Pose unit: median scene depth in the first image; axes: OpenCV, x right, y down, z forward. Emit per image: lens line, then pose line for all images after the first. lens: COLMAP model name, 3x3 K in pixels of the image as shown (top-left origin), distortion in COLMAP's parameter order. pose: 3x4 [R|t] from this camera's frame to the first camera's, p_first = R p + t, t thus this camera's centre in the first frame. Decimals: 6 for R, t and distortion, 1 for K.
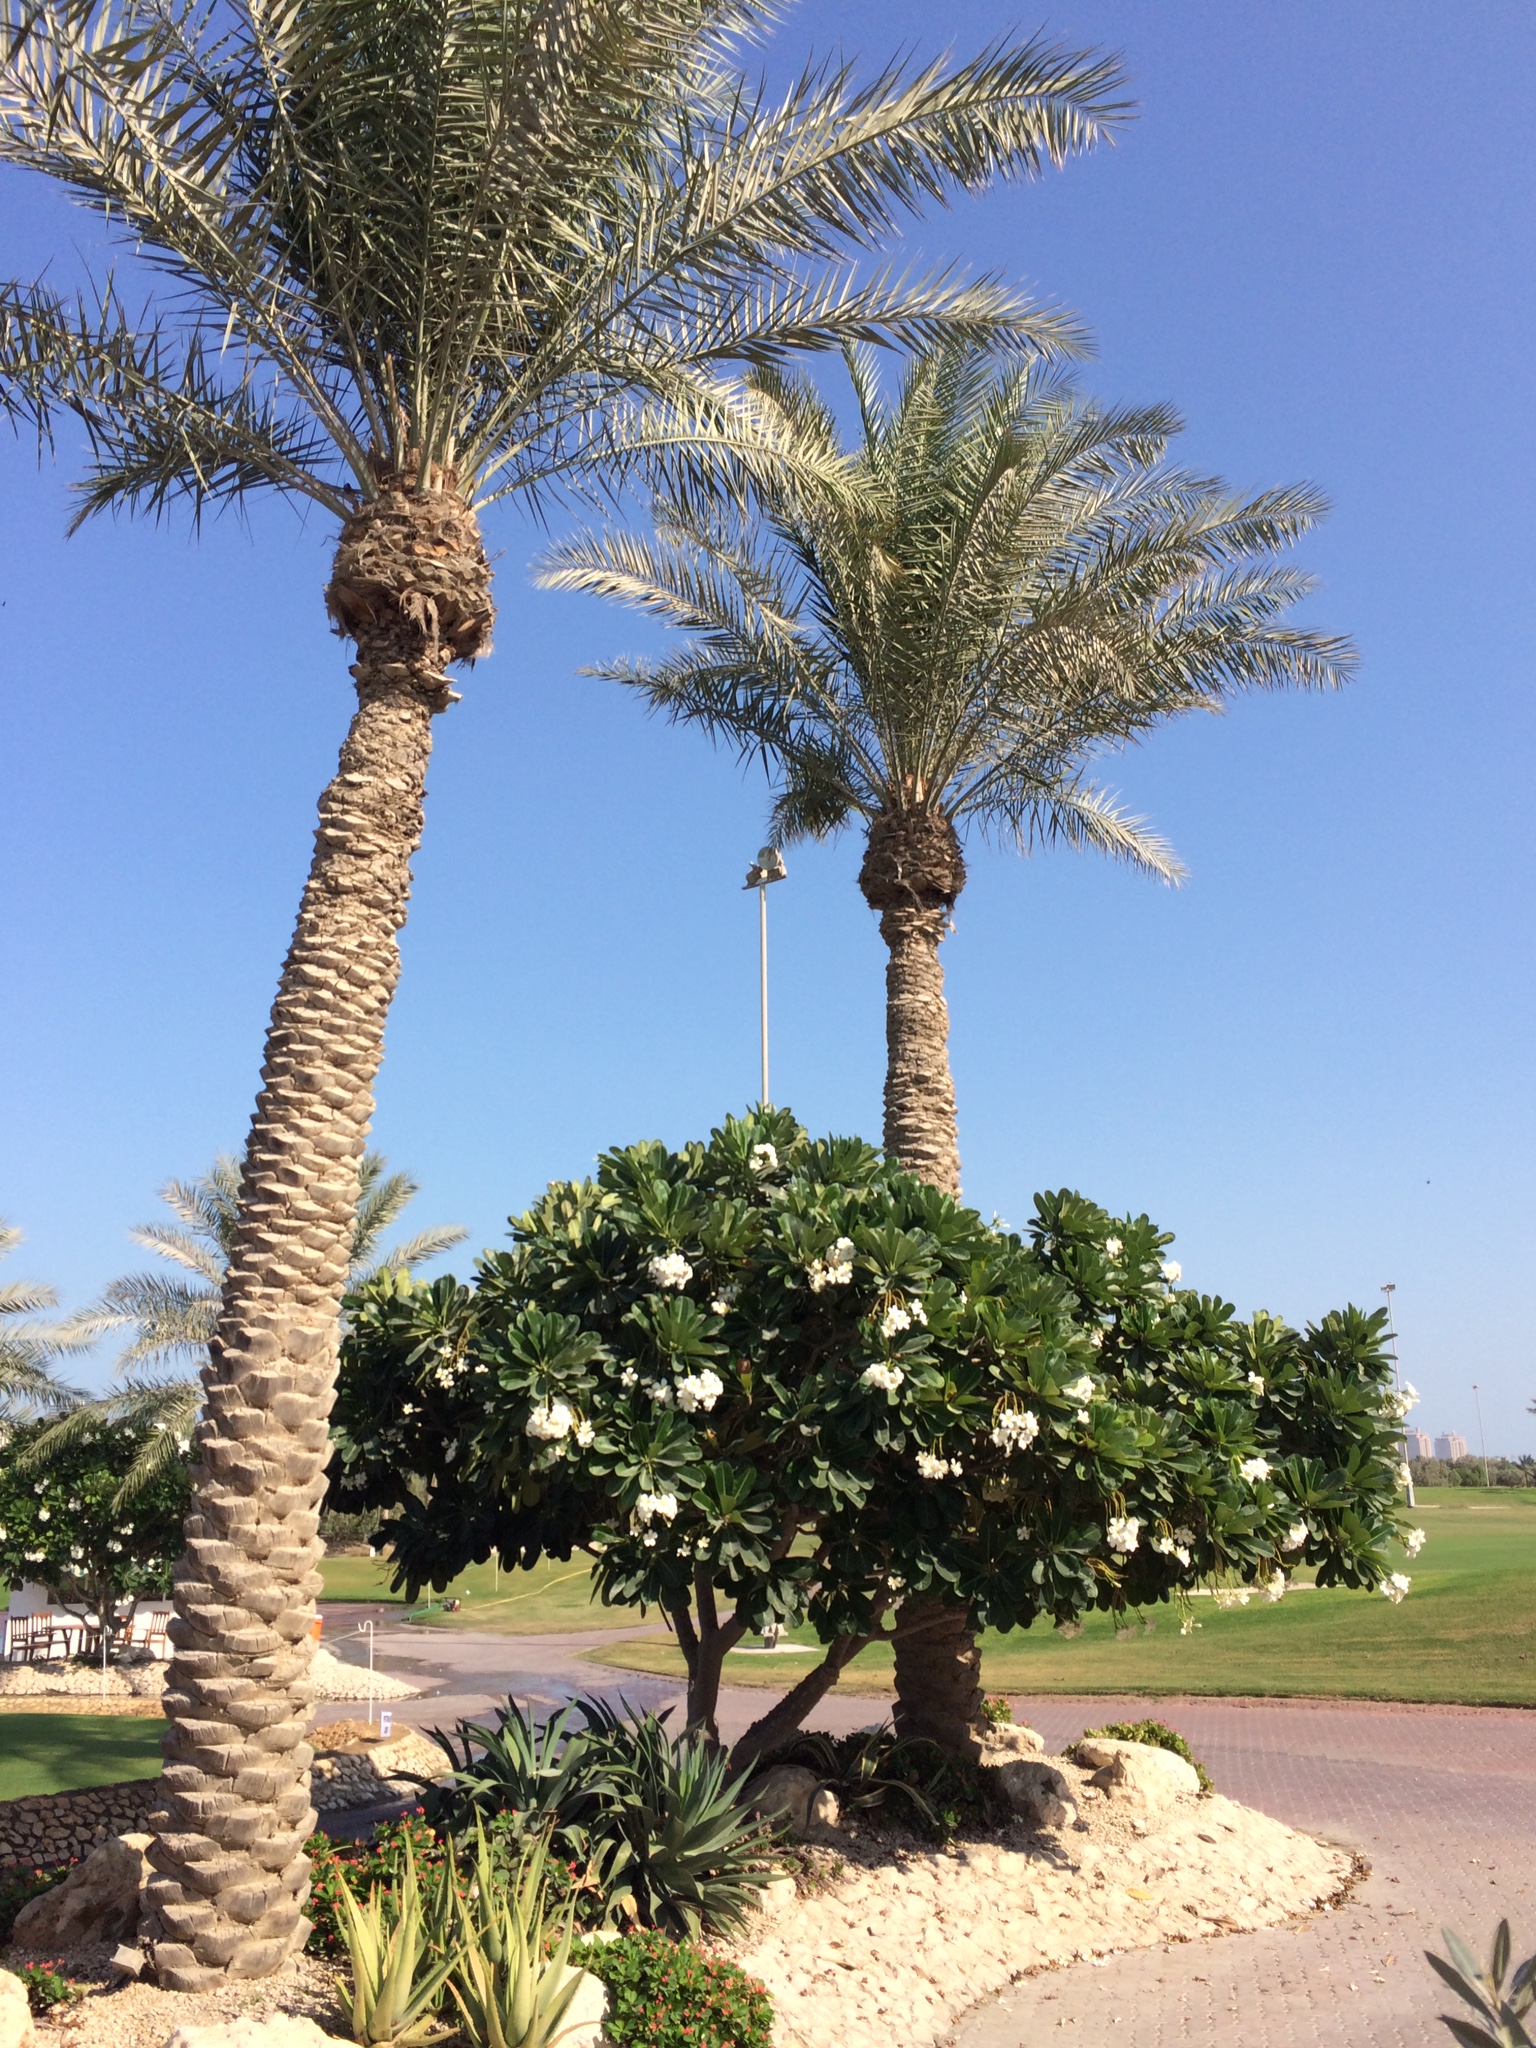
lens RADIAL K [[1934.5, 0, 768.0], [0, 1934.5, 1024.0], [0, 0, 1]] dist [0.163210, -0.253724]
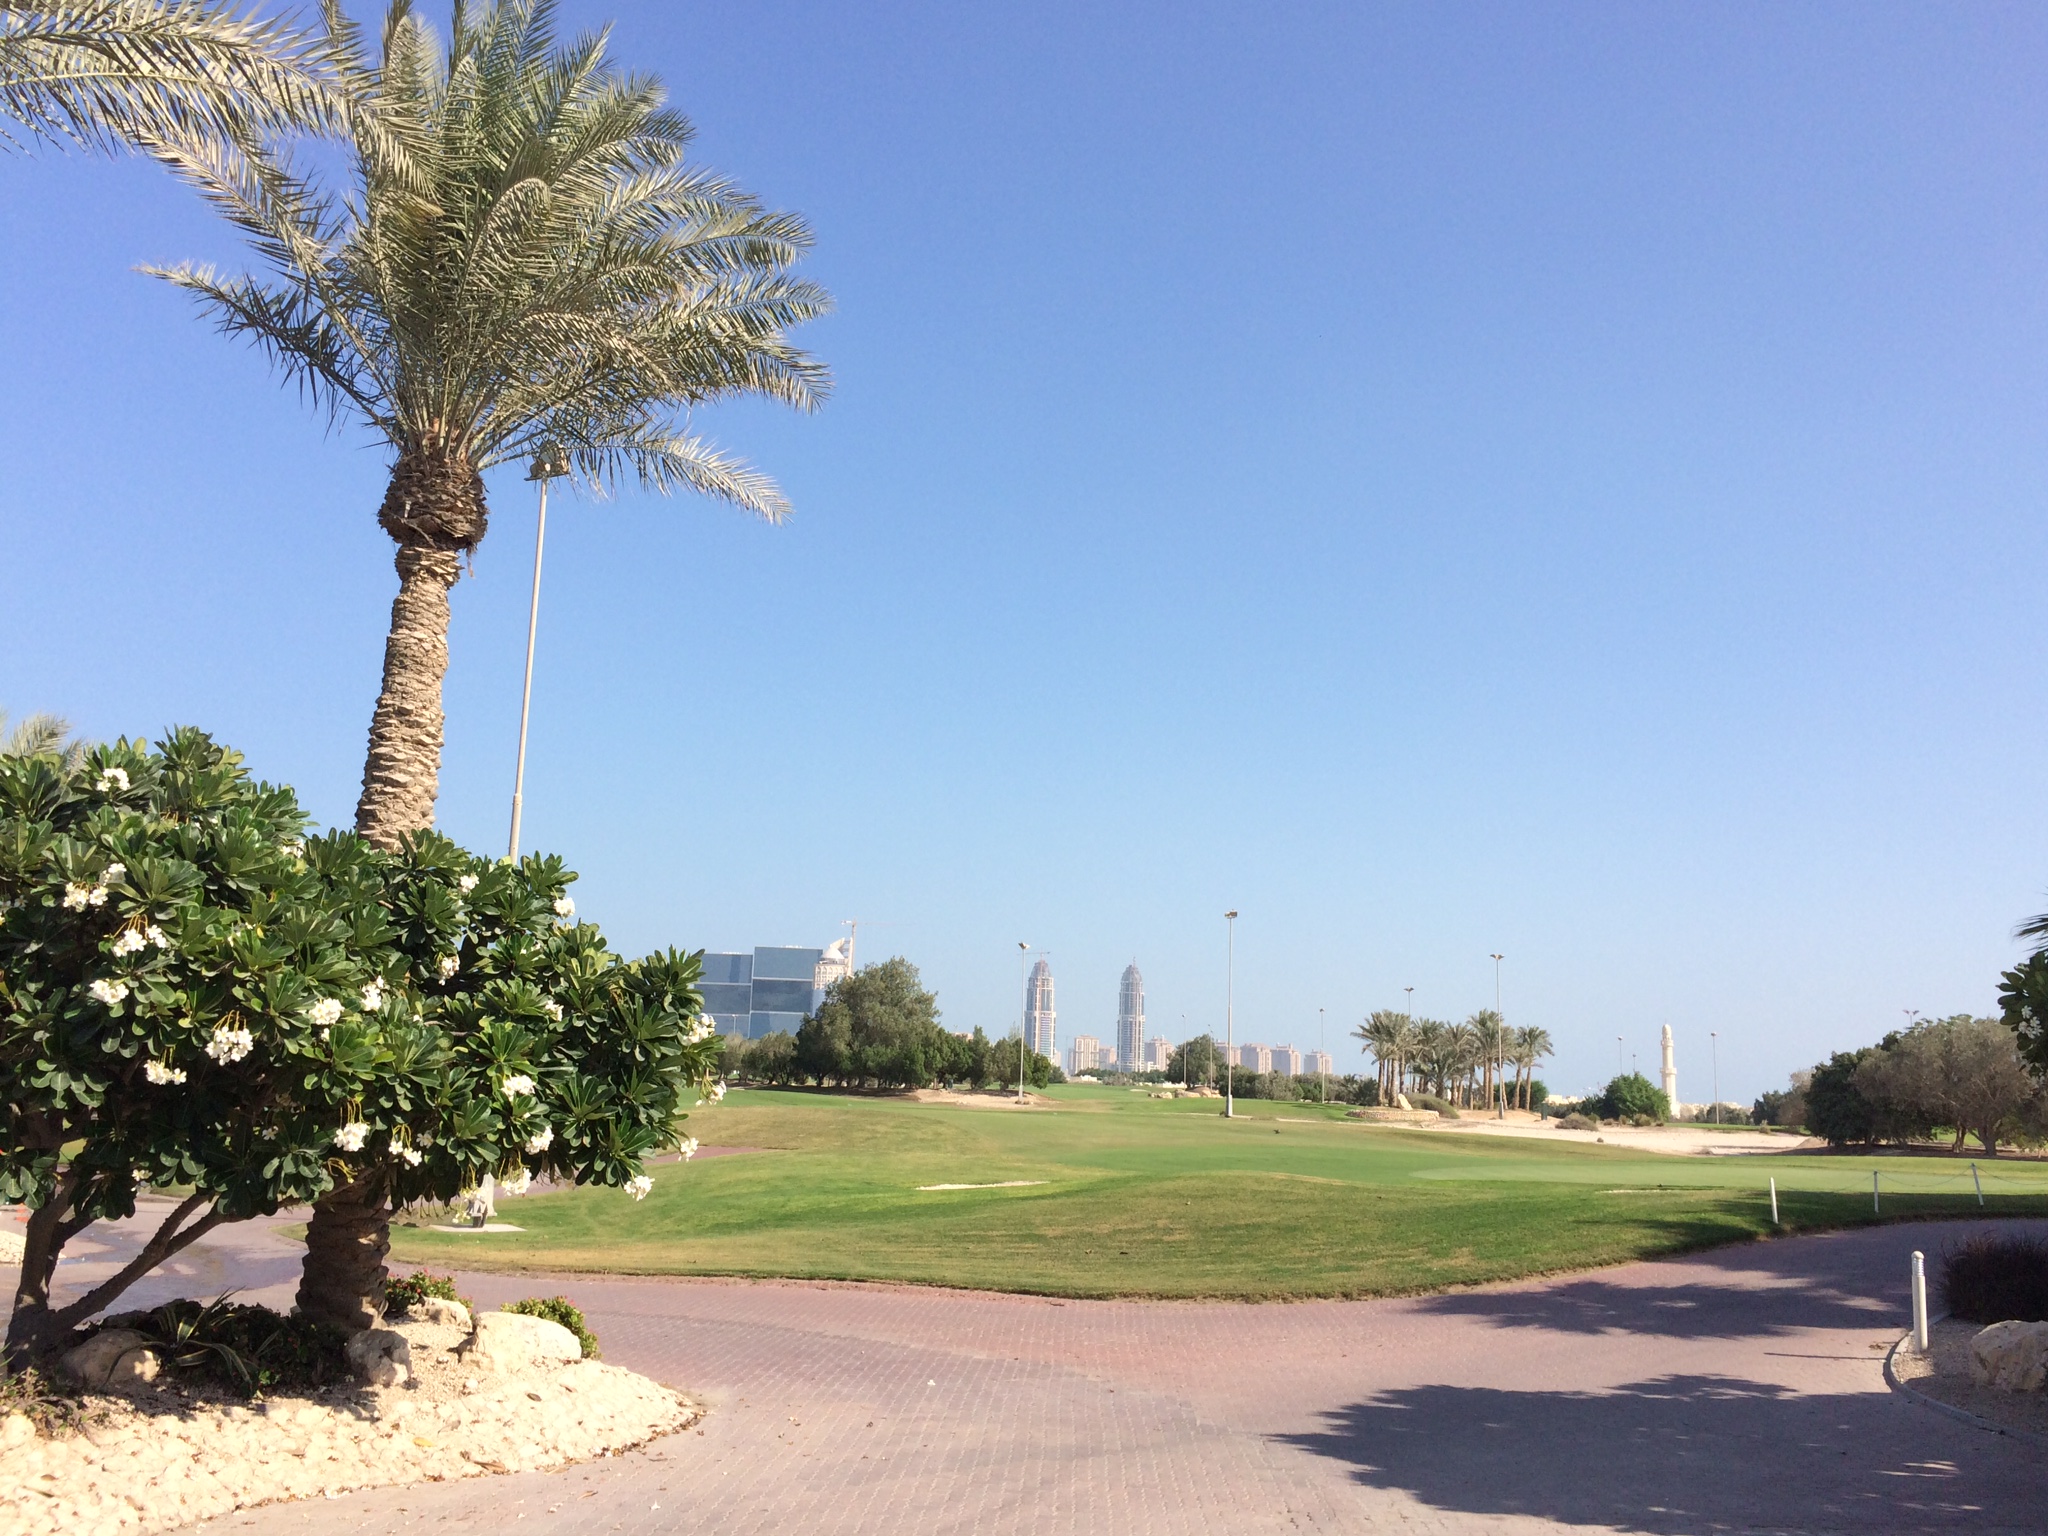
lens RADIAL K [[1934.5, 0, 1024.0], [0, 1934.5, 768.0], [0, 0, 1]] dist [0.163210, -0.253724]
pose [[0.981333, 0.082446, 0.173749, 0.277673], [-0.095022, 0.993329, 0.065337, -0.052683], [-0.167203, -0.080627, 0.982620, -0.142807]]
